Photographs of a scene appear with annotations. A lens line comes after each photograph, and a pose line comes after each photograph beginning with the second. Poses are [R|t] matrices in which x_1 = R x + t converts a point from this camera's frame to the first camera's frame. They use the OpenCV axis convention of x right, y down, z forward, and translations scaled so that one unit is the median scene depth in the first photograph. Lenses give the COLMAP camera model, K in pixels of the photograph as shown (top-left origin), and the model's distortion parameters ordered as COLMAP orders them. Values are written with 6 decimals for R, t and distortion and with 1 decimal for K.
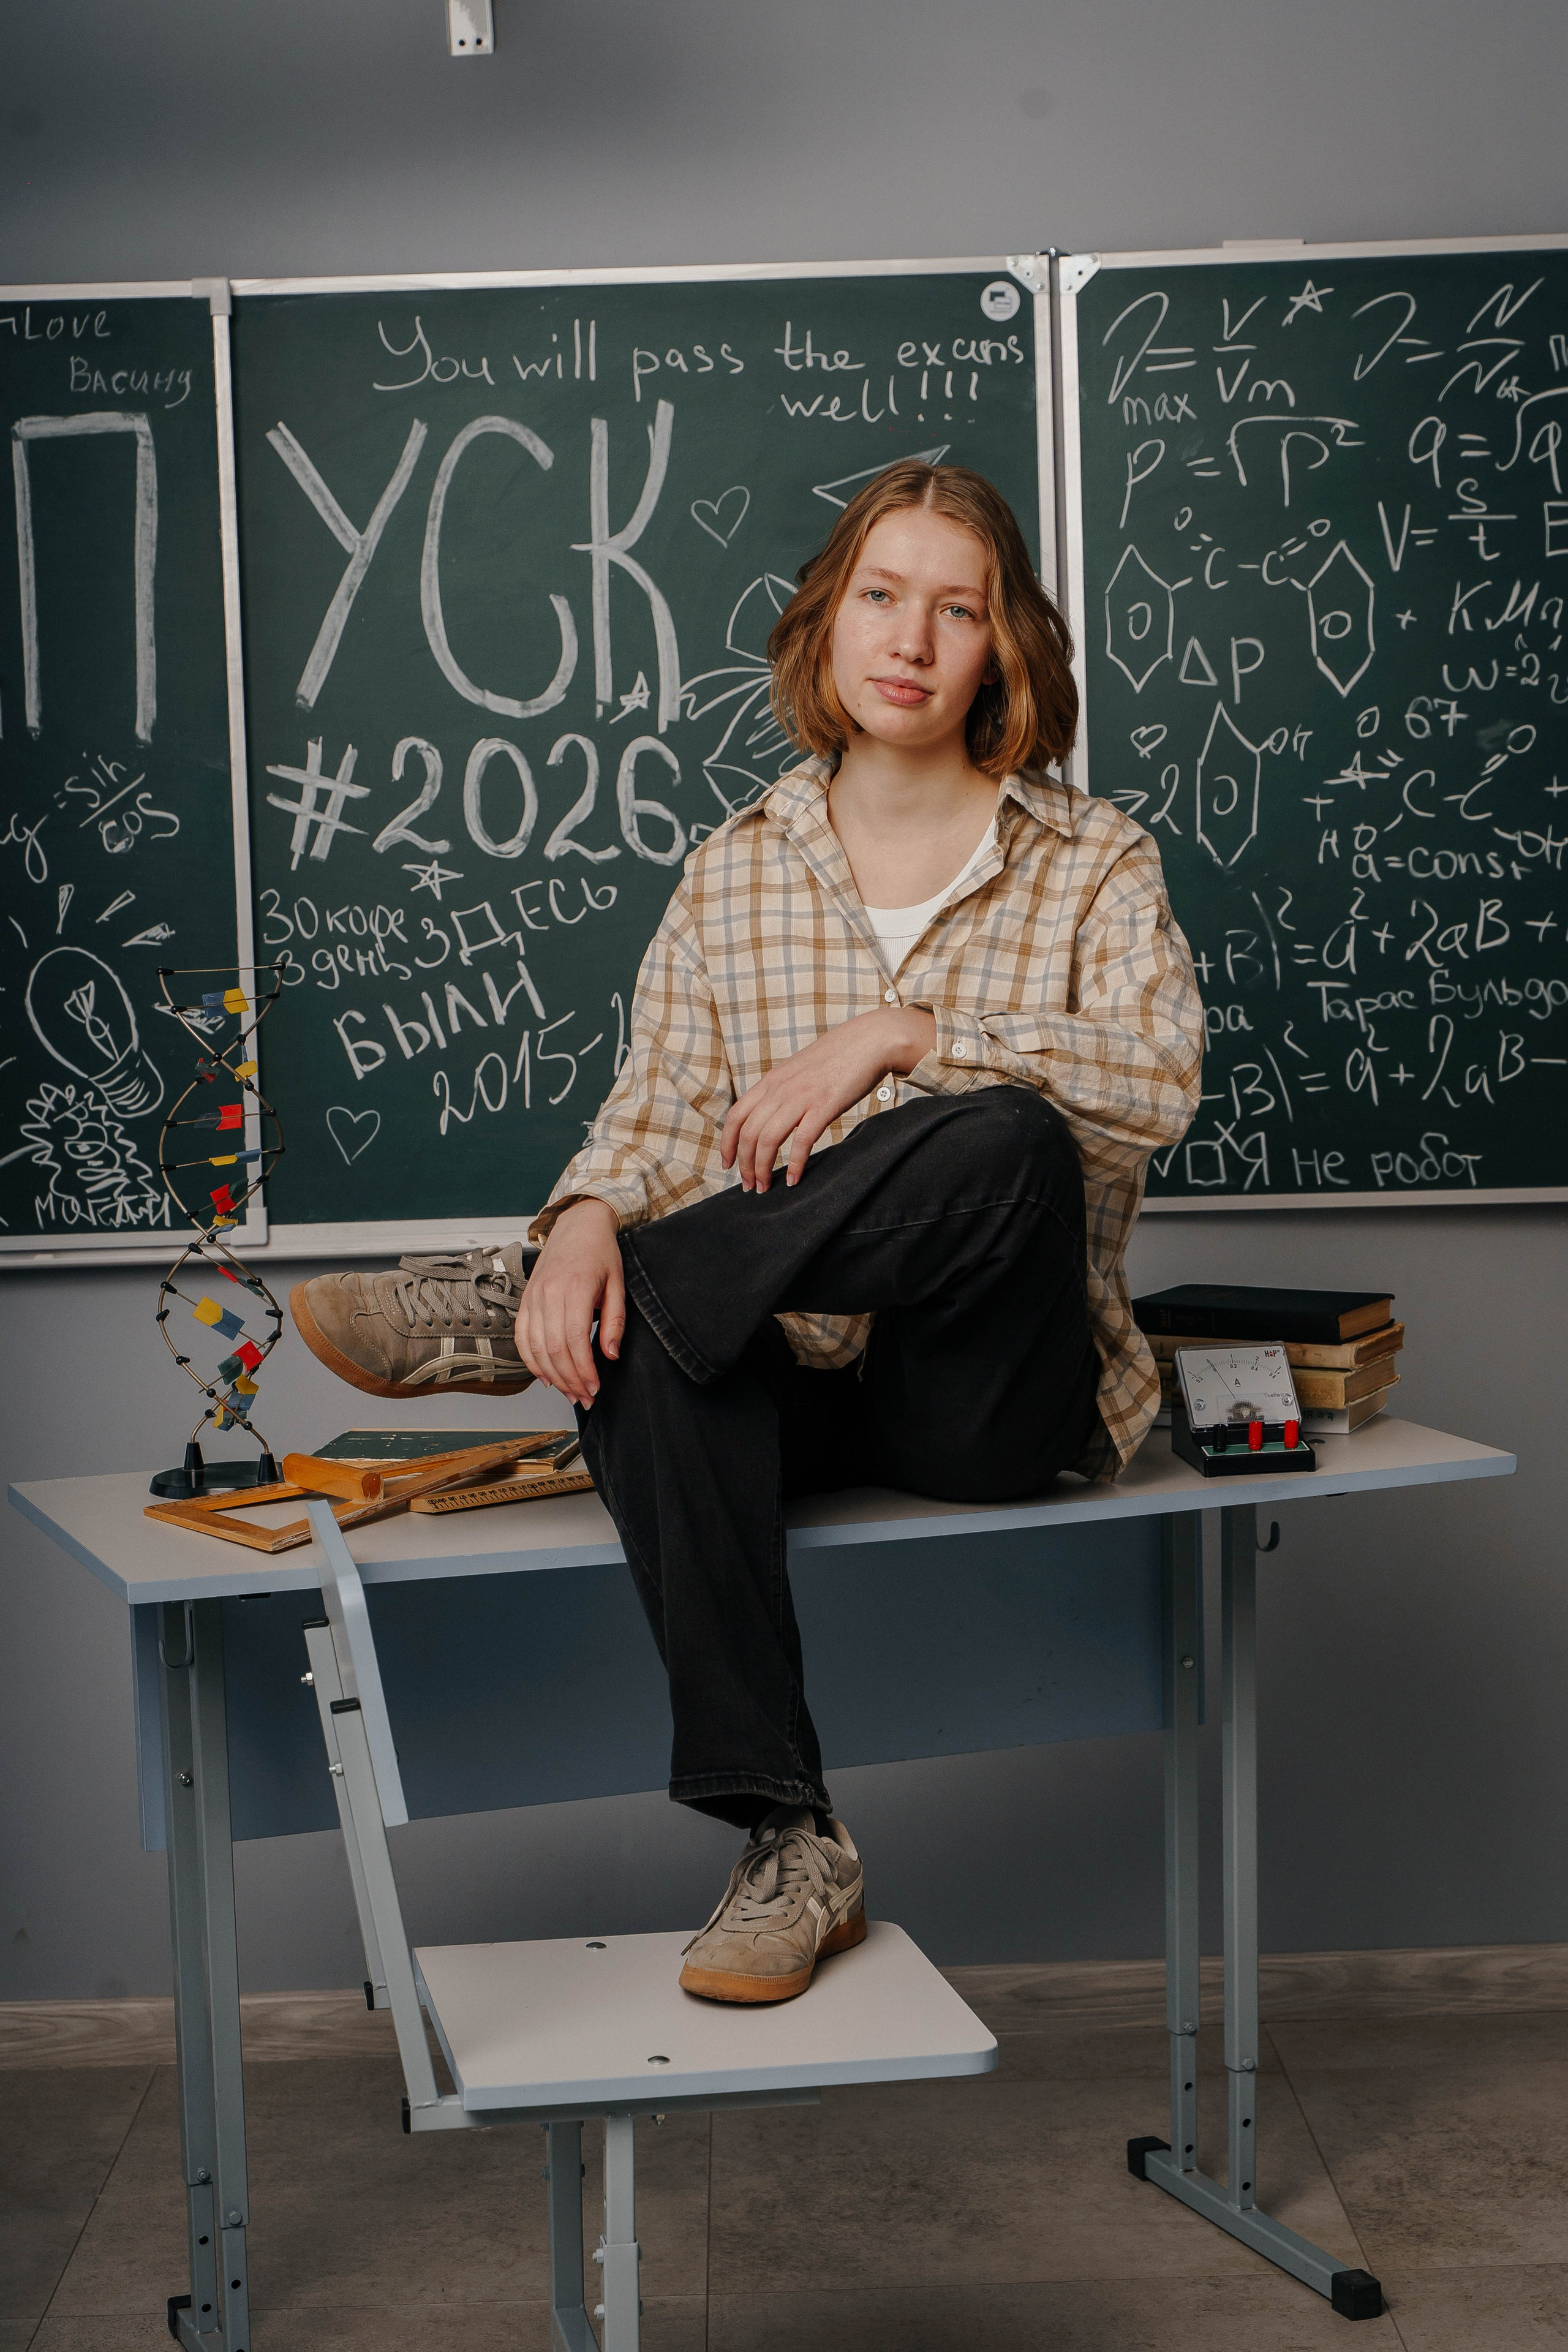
lens RADIAL K [[5242.7, 0, 816.9], [0, 5242.7, 1221.6], [0, 0, 1]] dist [-0.017816, 0.000000]
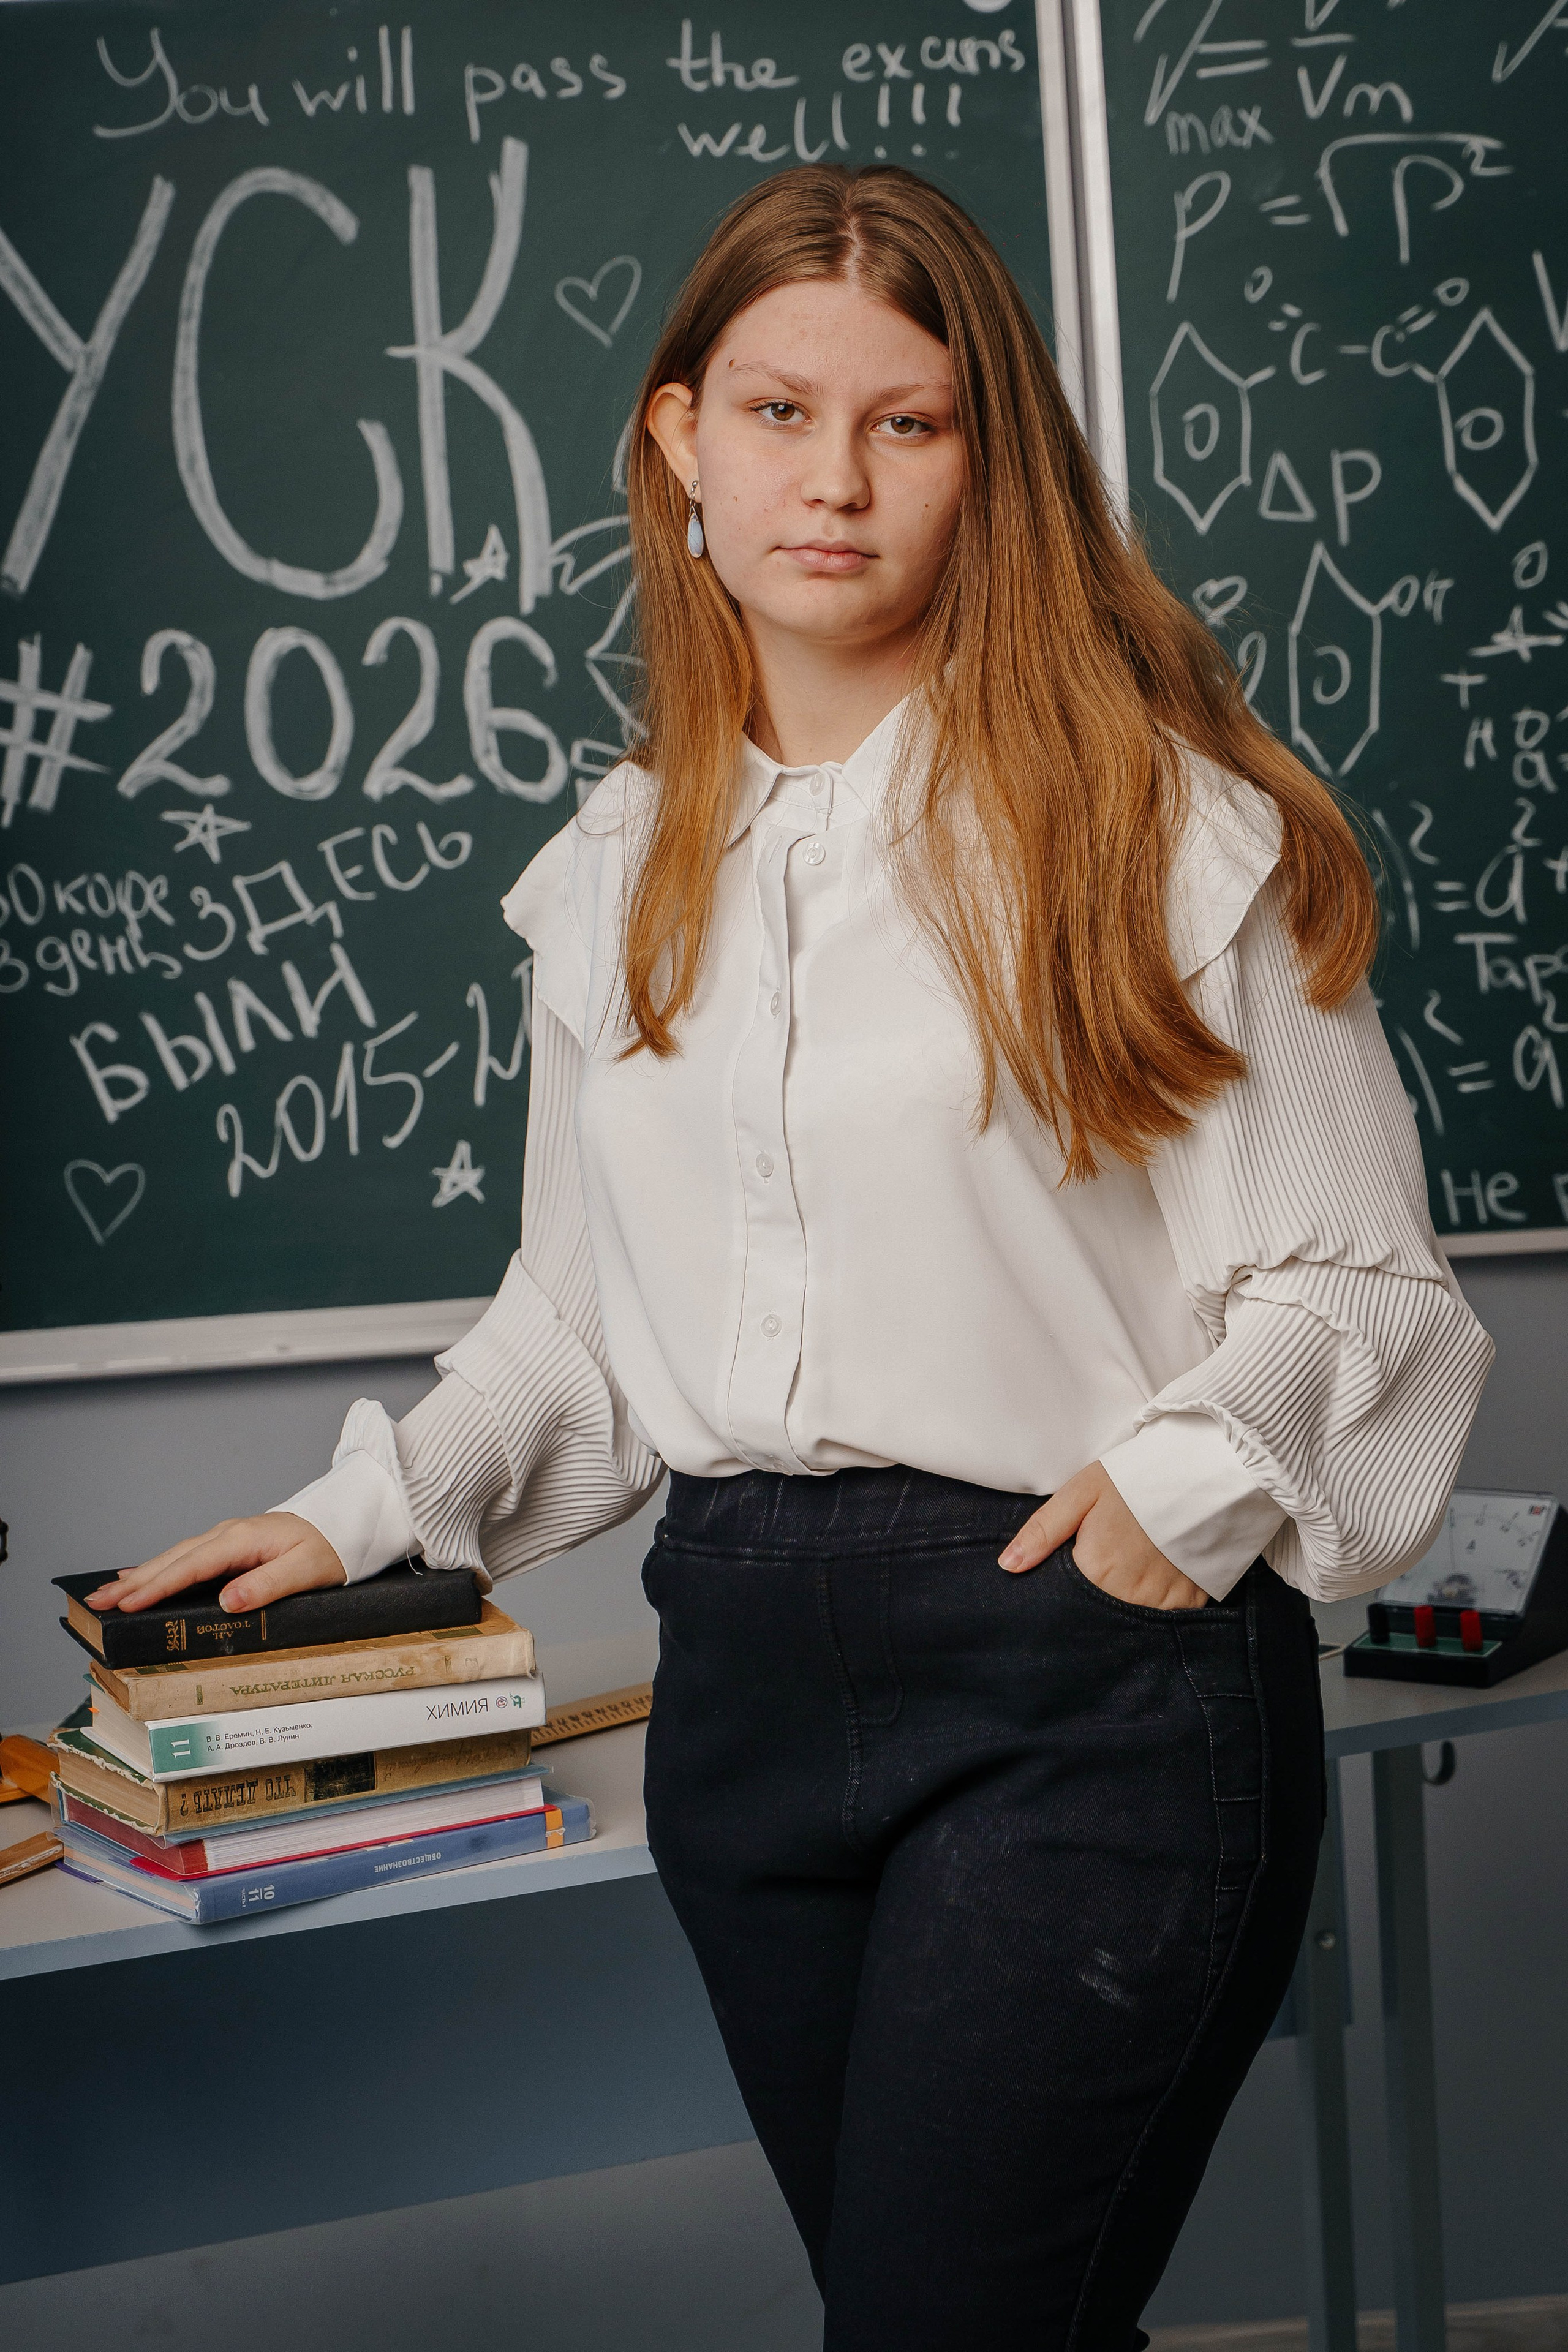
lens RADIAL K [[6176.5, 0, 899.5], [0, 6176.5, 1142.9], [0, 0, 1]] dist [-0.046209, 0.000000]
pose [[0.998399, -0.036520, 0.043203, -0.018050], [0.036573, 0.999331, -0.000458, -0.020257], [-0.043157, 0.002037, 0.999066, 0.174061]]
